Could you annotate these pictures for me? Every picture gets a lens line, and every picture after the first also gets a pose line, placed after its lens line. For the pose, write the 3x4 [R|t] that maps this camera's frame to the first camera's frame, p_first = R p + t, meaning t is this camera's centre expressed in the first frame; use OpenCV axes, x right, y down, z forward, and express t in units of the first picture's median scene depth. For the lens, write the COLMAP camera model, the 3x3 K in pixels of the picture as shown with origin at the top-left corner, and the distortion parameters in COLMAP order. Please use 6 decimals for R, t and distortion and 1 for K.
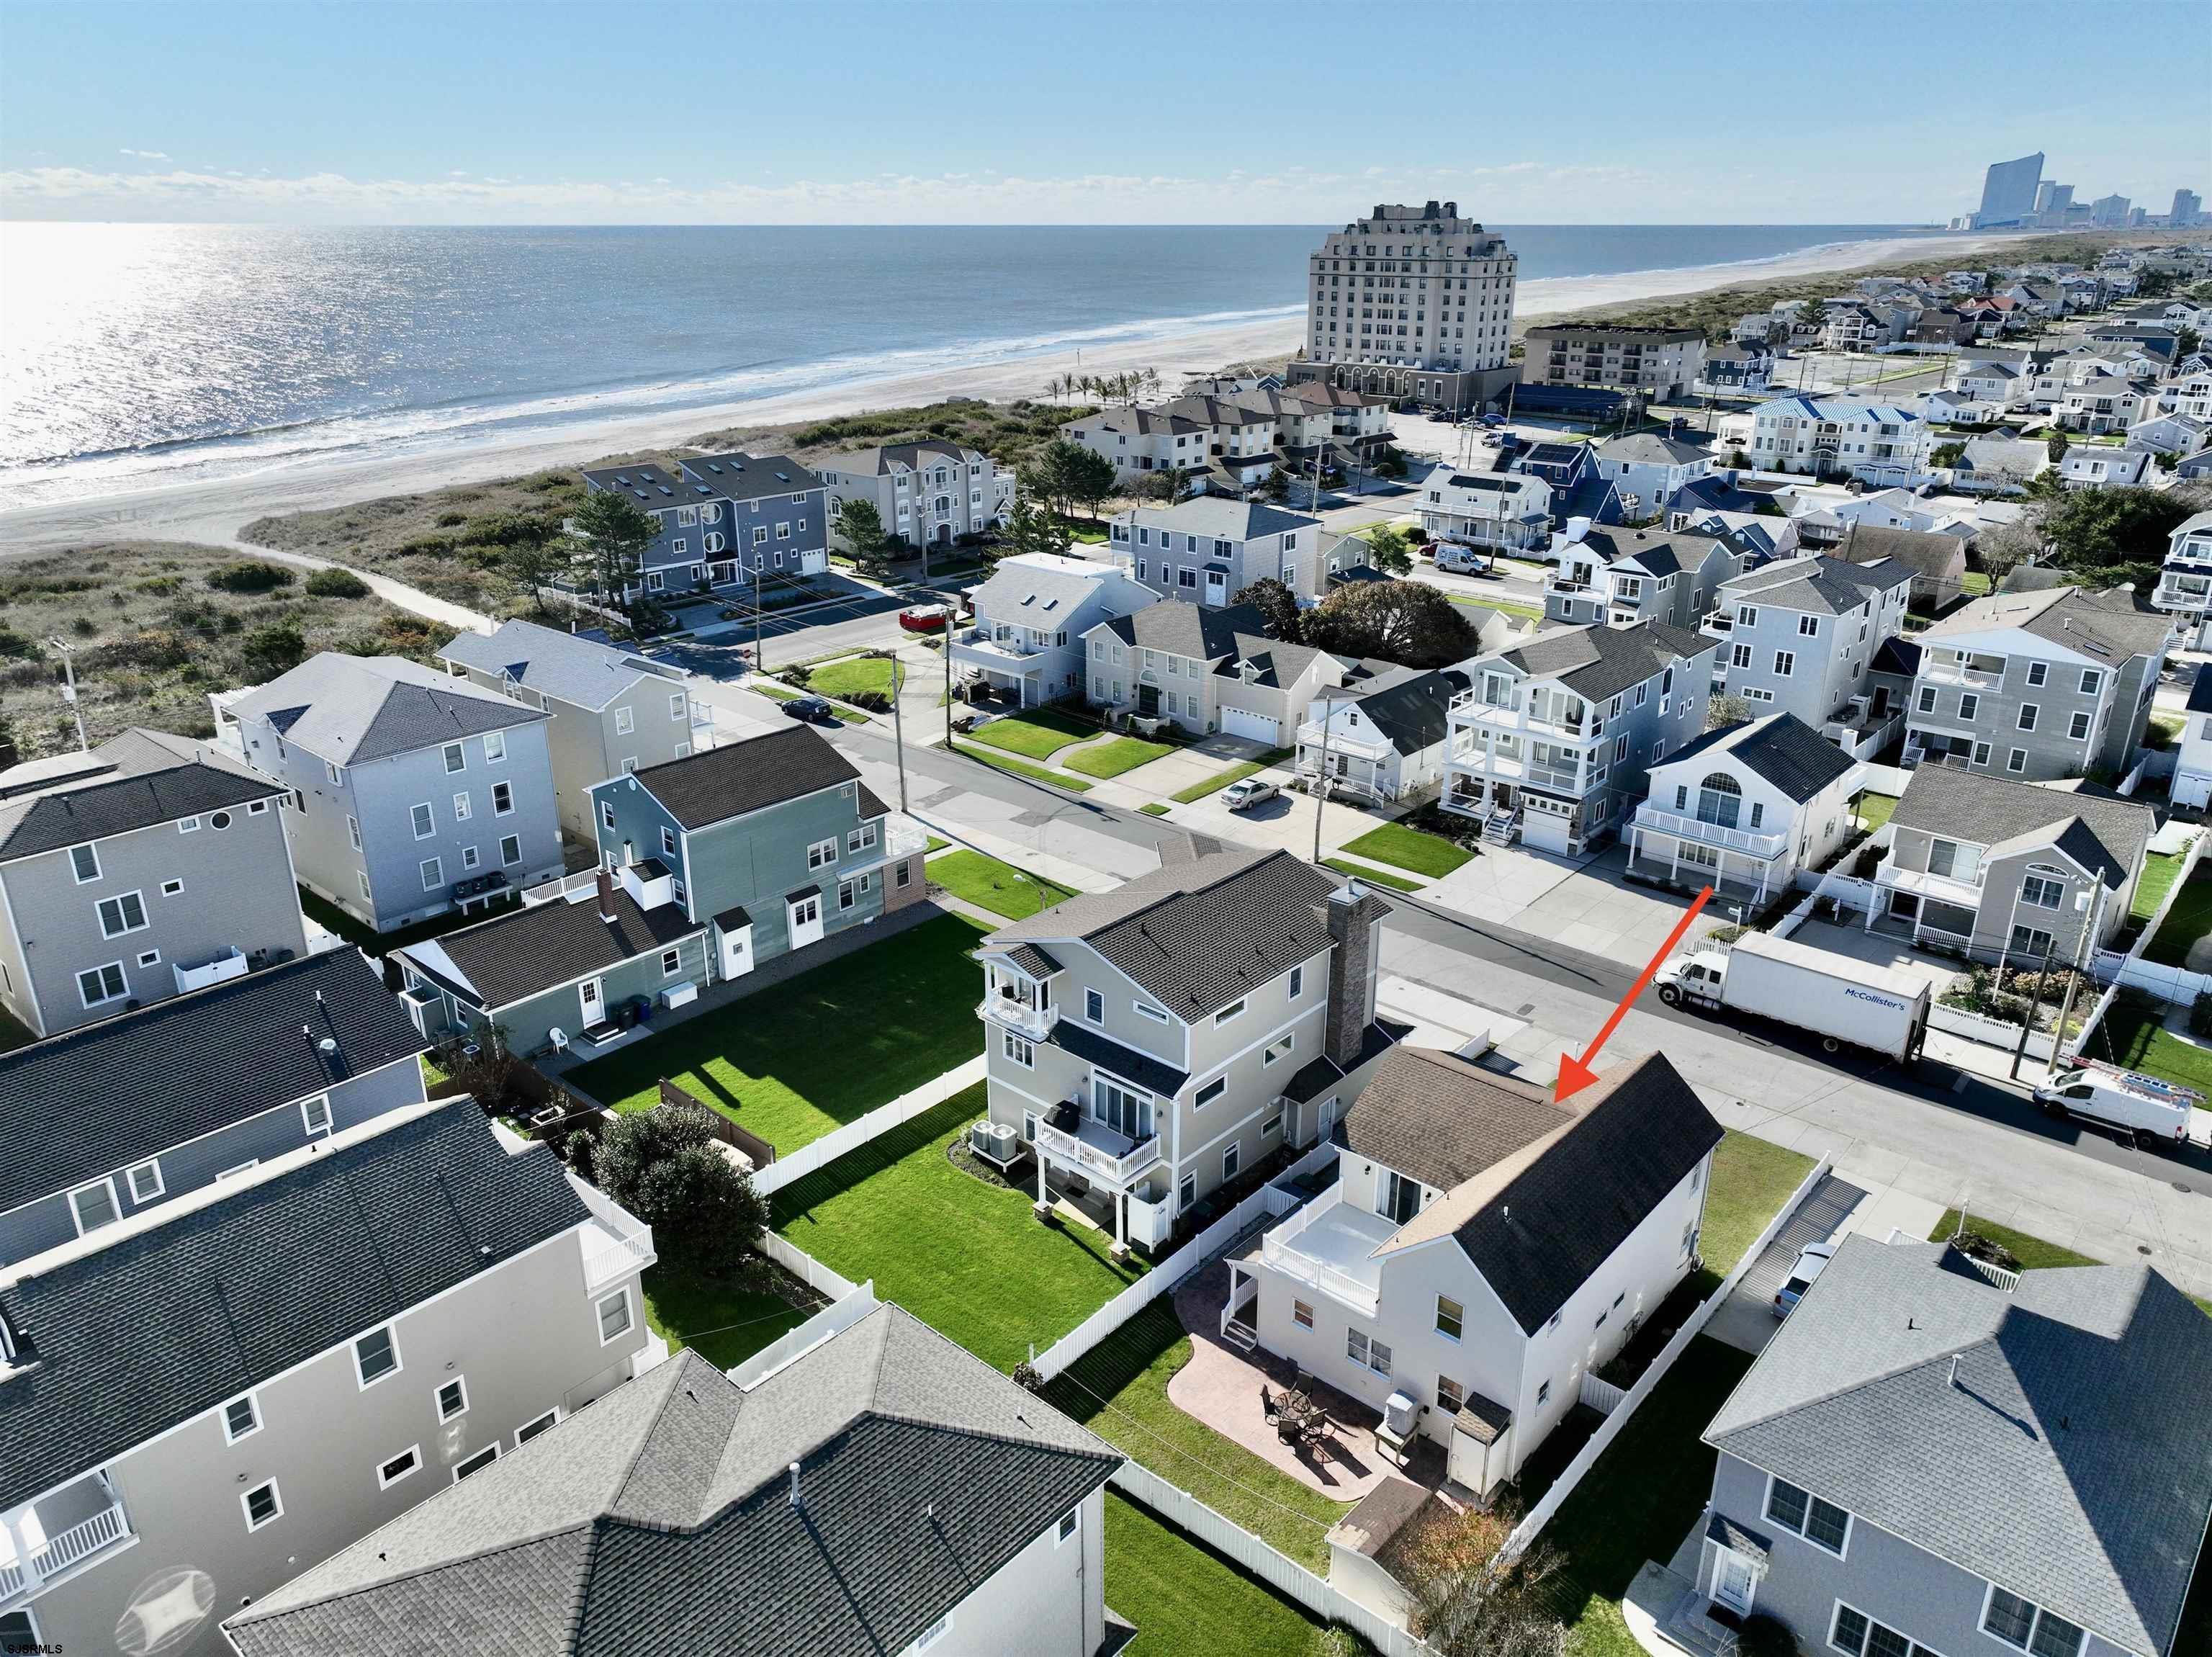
lens RADIAL K [[1546.5, 0, 1106.0], [0, 1546.5, 828.5], [0, 0, 1]] dist [0.007564, 0.001253]
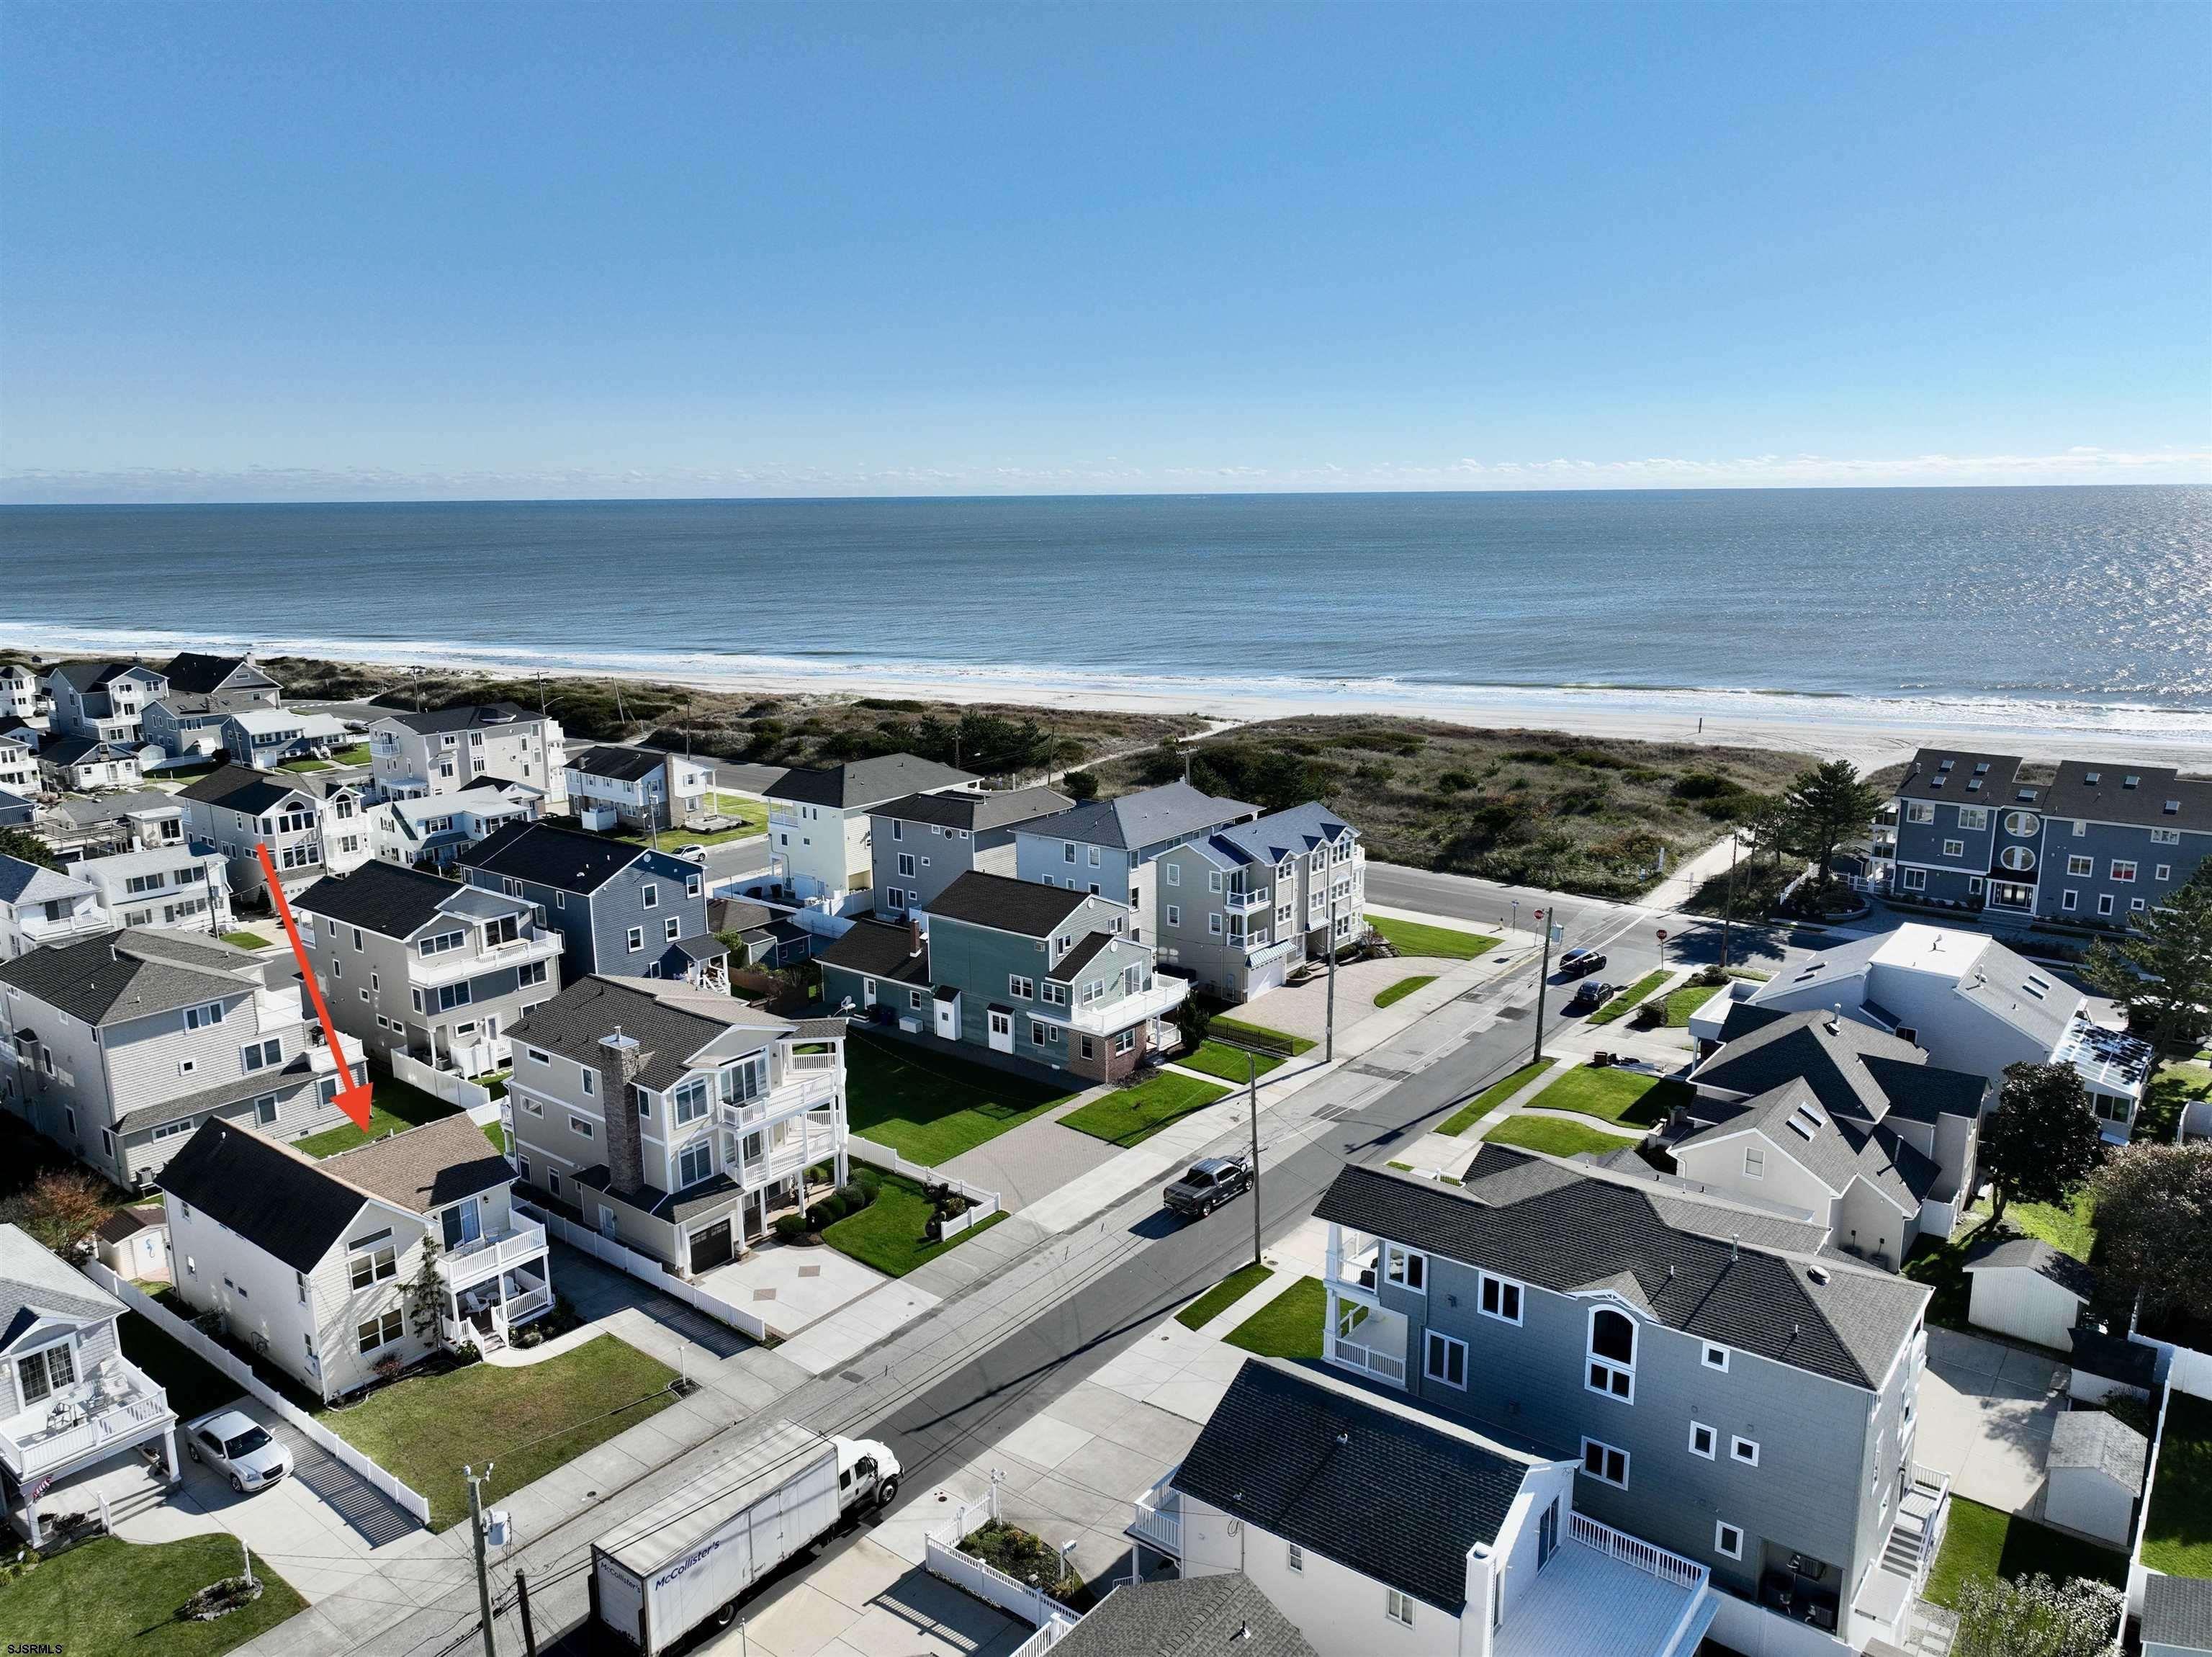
lens RADIAL K [[1546.5, 0, 1106.0], [0, 1546.5, 828.5], [0, 0, 1]] dist [0.007564, 0.001253]
pose [[0.062369, 0.207616, -0.976220, 0.471483], [-0.356892, 0.918089, 0.172452, -0.159207], [0.932061, 0.337650, 0.131357, 0.419983]]
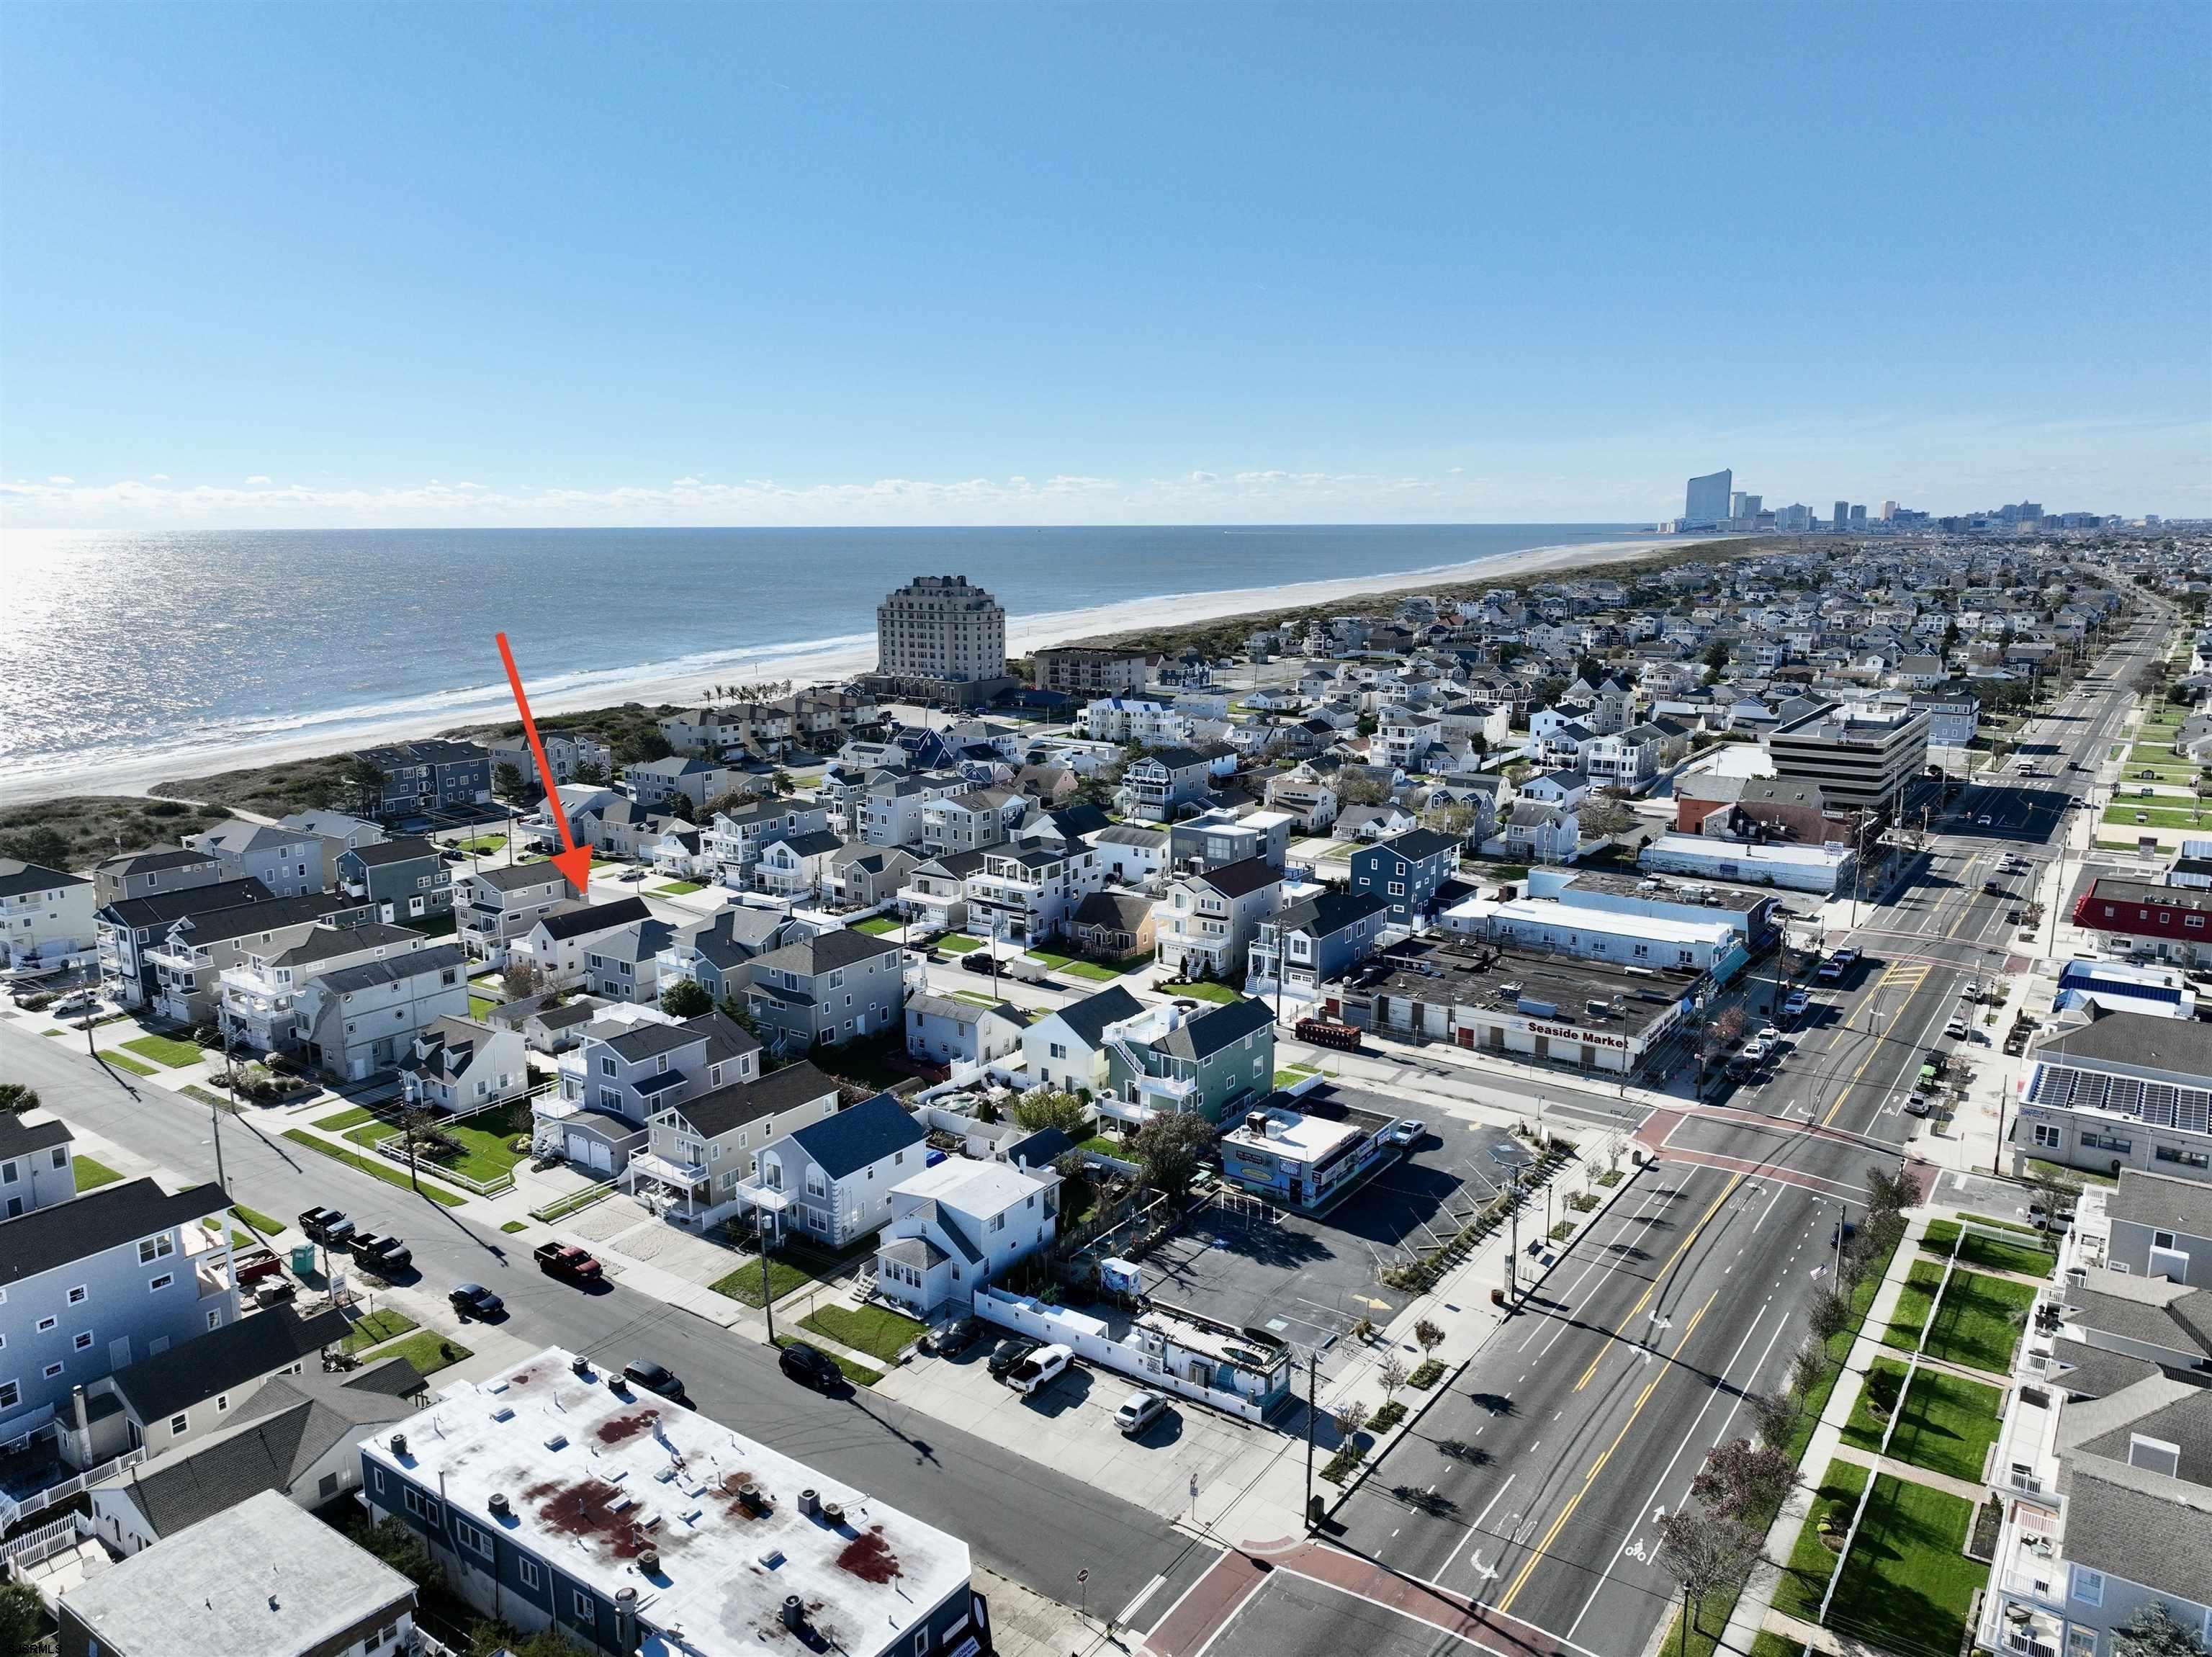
lens RADIAL K [[1546.5, 0, 1106.0], [0, 1546.5, 828.5], [0, 0, 1]] dist [0.007564, 0.001253]
pose [[0.993875, -0.025016, 0.107641, 0.350095], [0.043685, 0.983643, -0.174753, 0.220680], [-0.101509, 0.178385, 0.978711, -0.880294]]
